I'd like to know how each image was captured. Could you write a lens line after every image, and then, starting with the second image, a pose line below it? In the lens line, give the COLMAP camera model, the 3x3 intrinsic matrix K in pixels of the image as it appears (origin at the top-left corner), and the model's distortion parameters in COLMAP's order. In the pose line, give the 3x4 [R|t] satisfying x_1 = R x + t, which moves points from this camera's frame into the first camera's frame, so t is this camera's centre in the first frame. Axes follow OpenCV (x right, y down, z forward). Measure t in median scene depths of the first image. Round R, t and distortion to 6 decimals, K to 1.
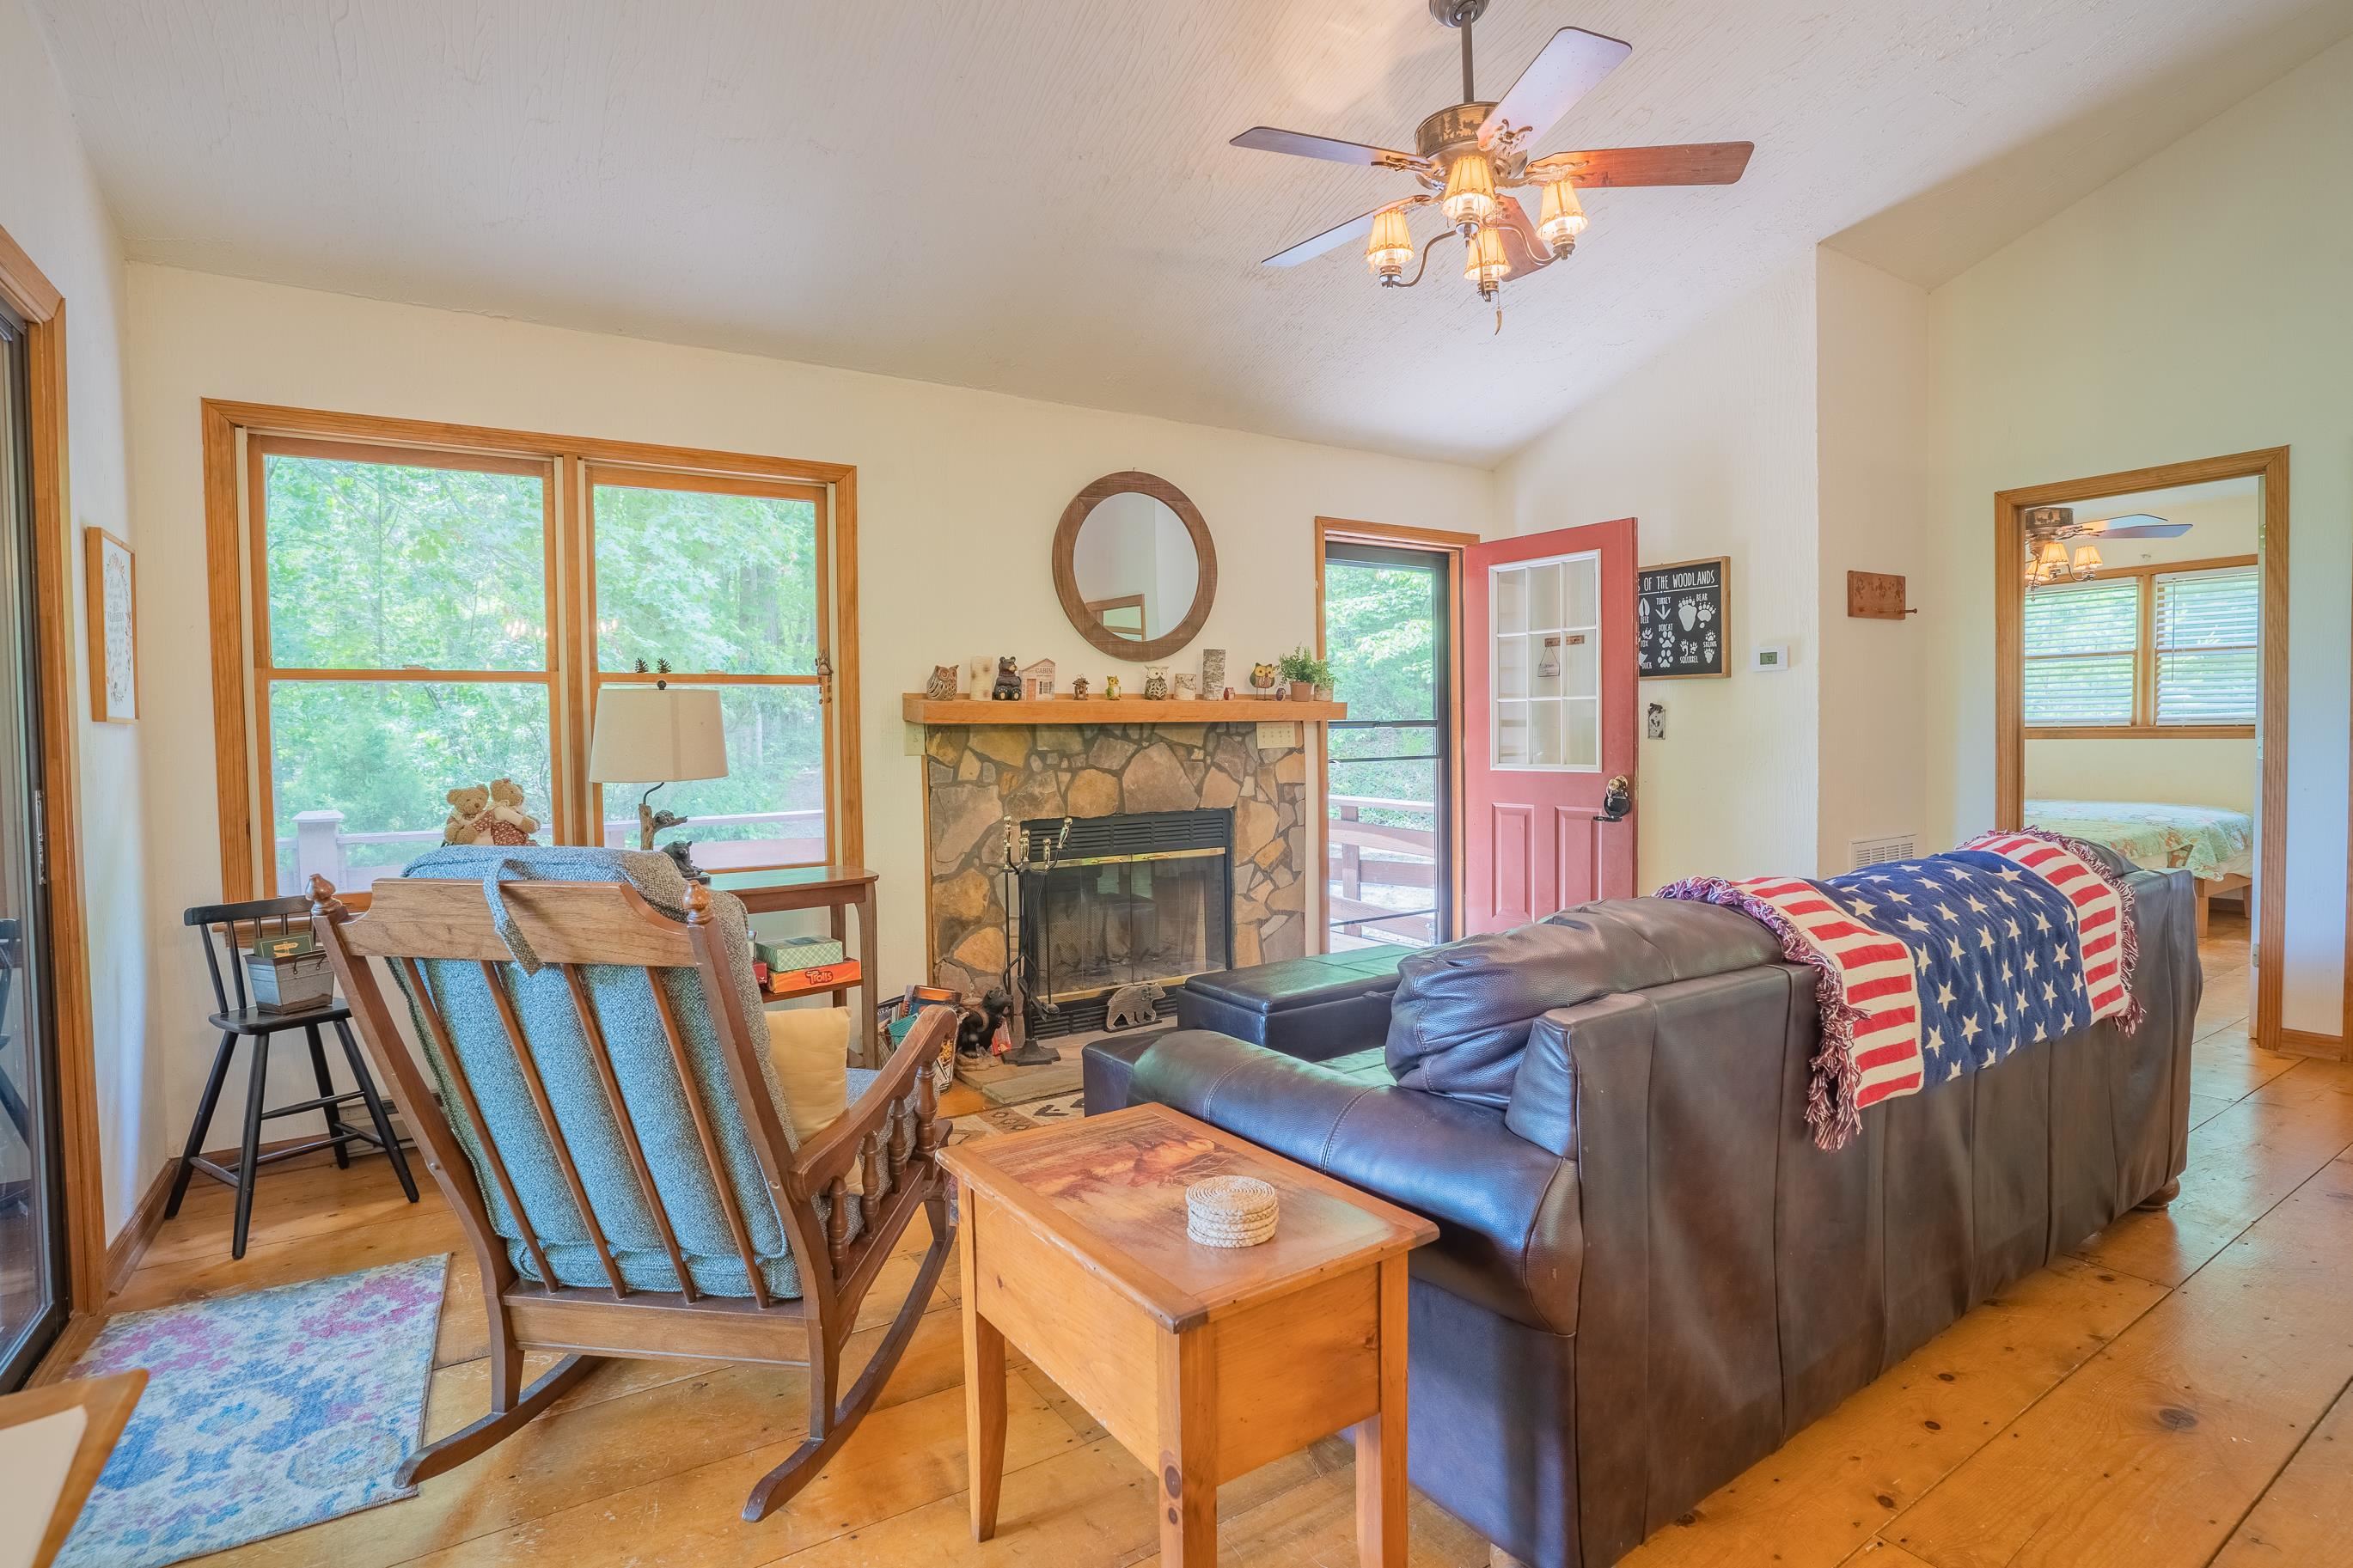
lens RADIAL K [[1220.3, 0, 1174.3], [0, 1220.3, 776.0], [0, 0, 1]] dist [-0.001614, -0.000012]
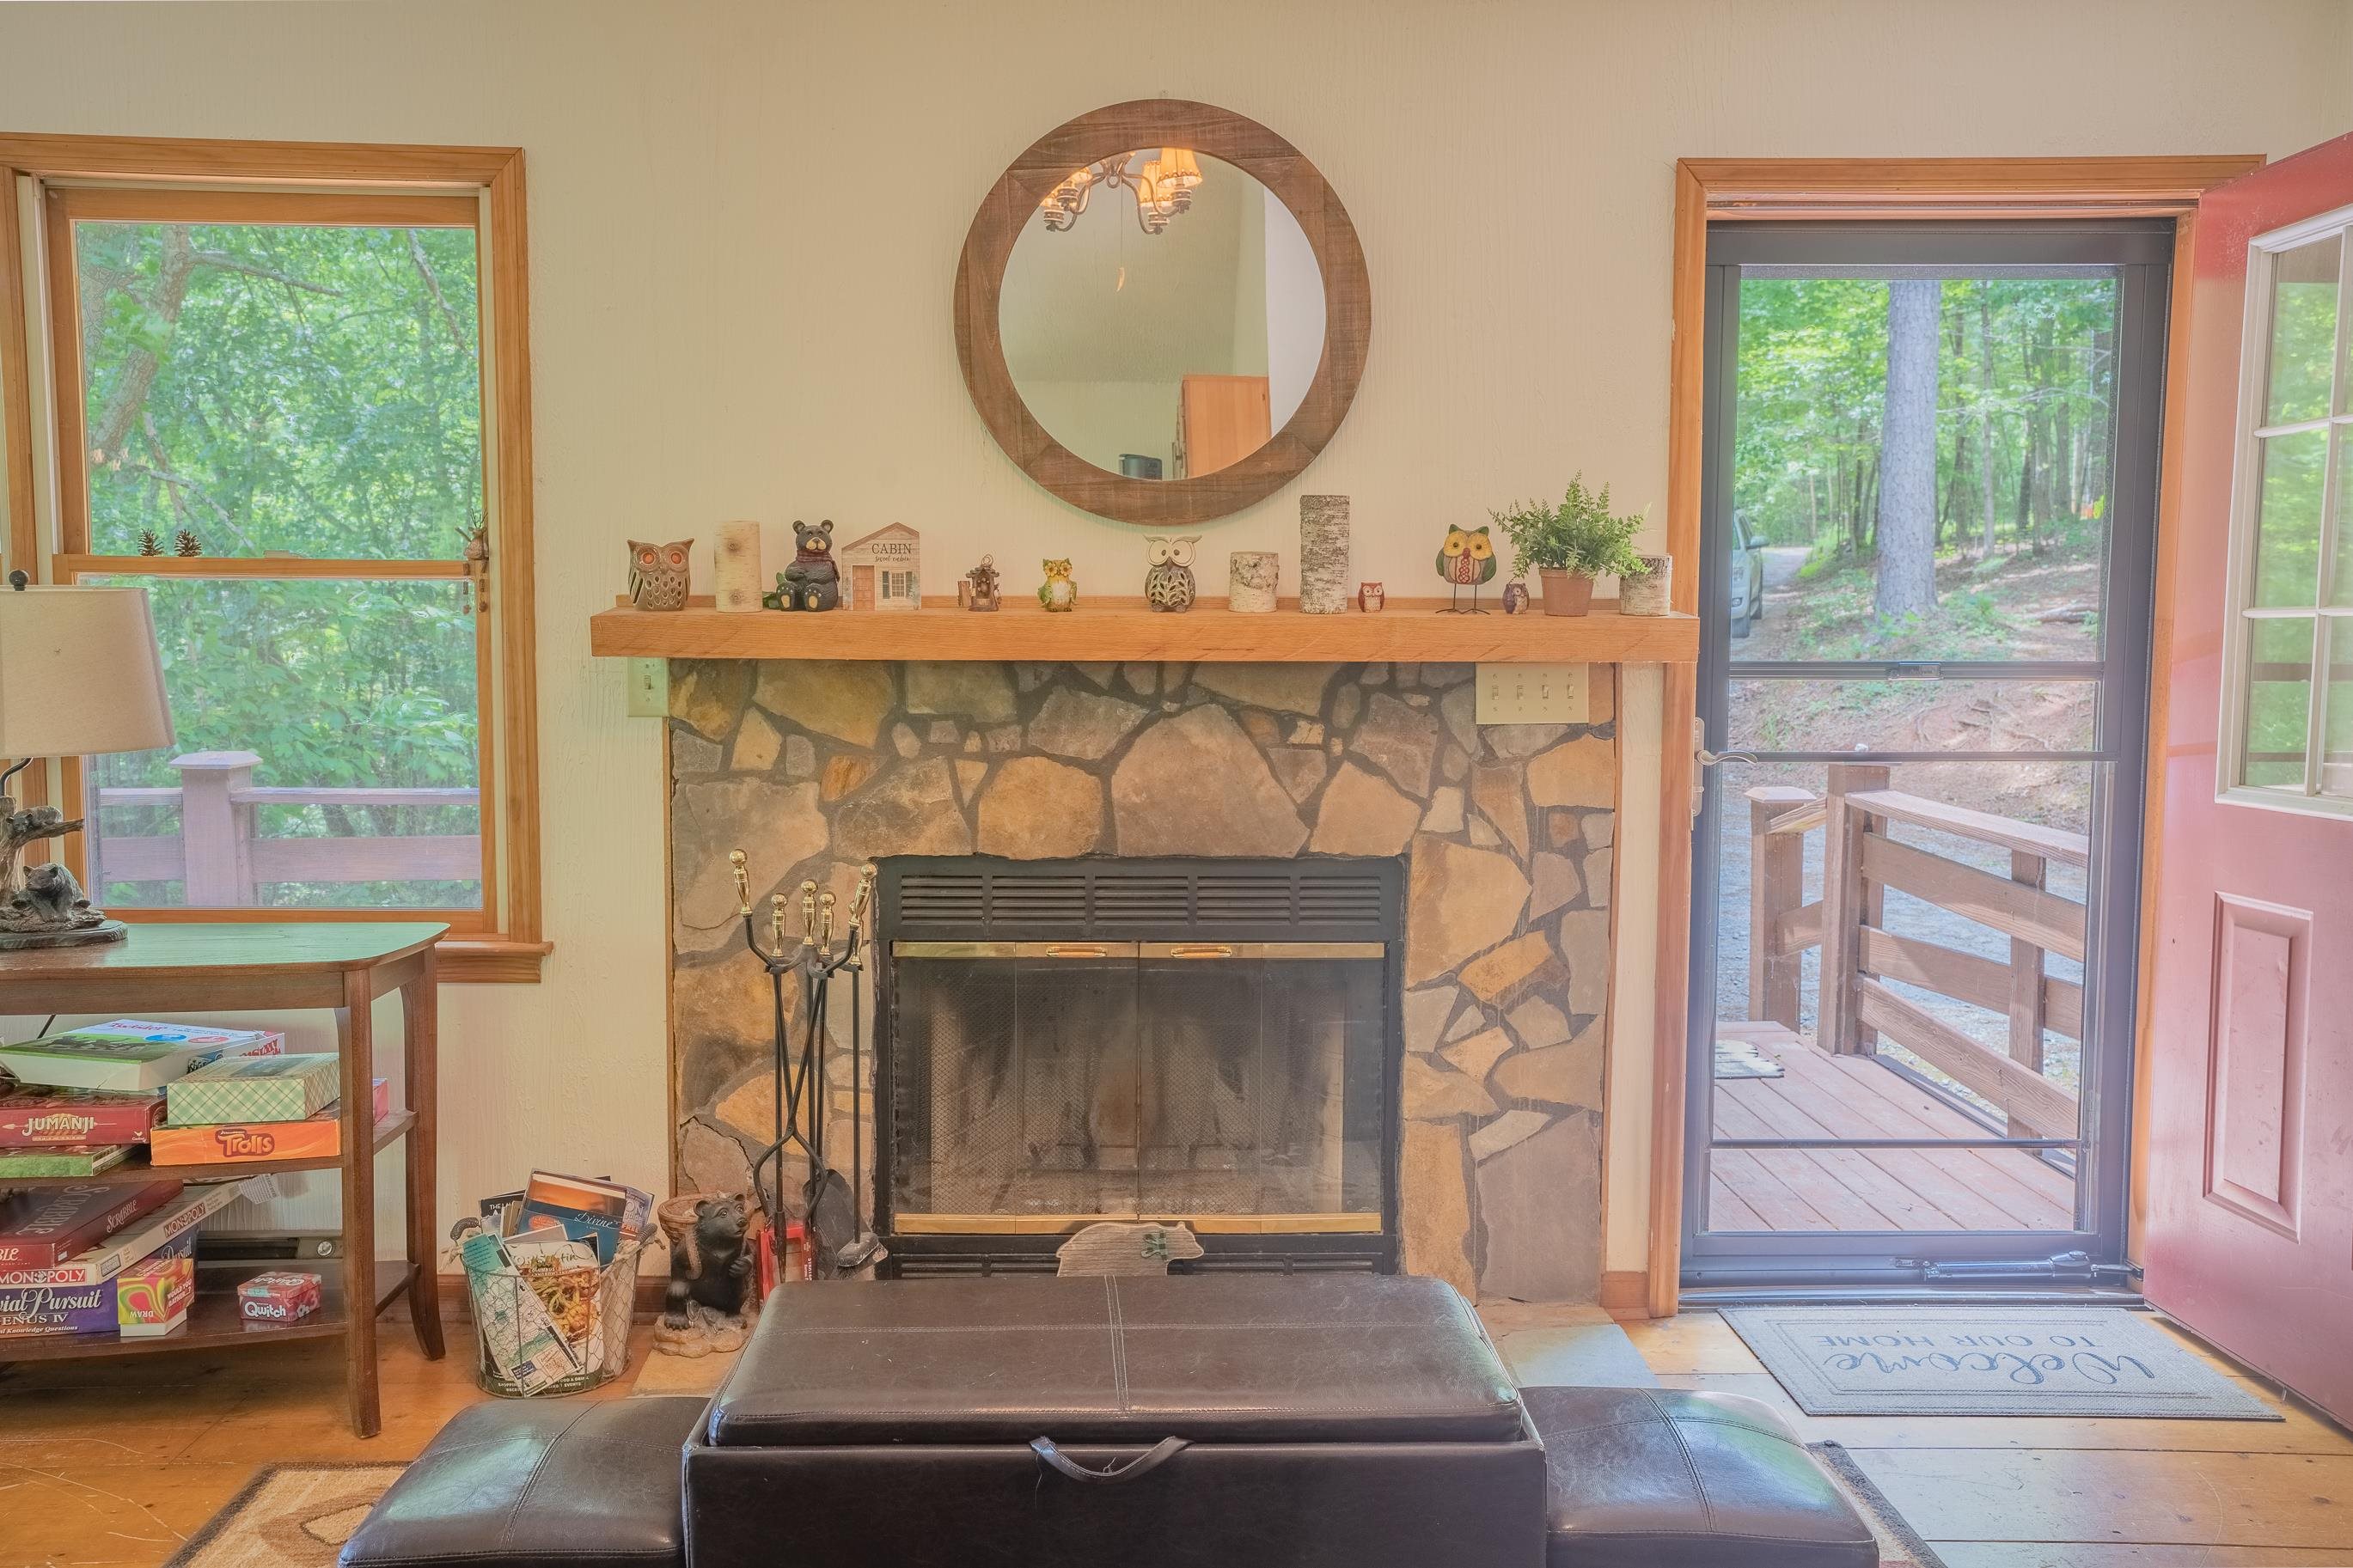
lens RADIAL K [[1889.1, 0, 1179.7], [0, 1889.1, 781.9], [0, 0, 1]] dist [0.073582, 0.006248]
pose [[0.839643, 0.059930, -0.539822, 0.367558], [-0.035908, 0.997844, 0.054928, -0.037407], [0.541950, -0.026736, 0.839985, 0.405293]]
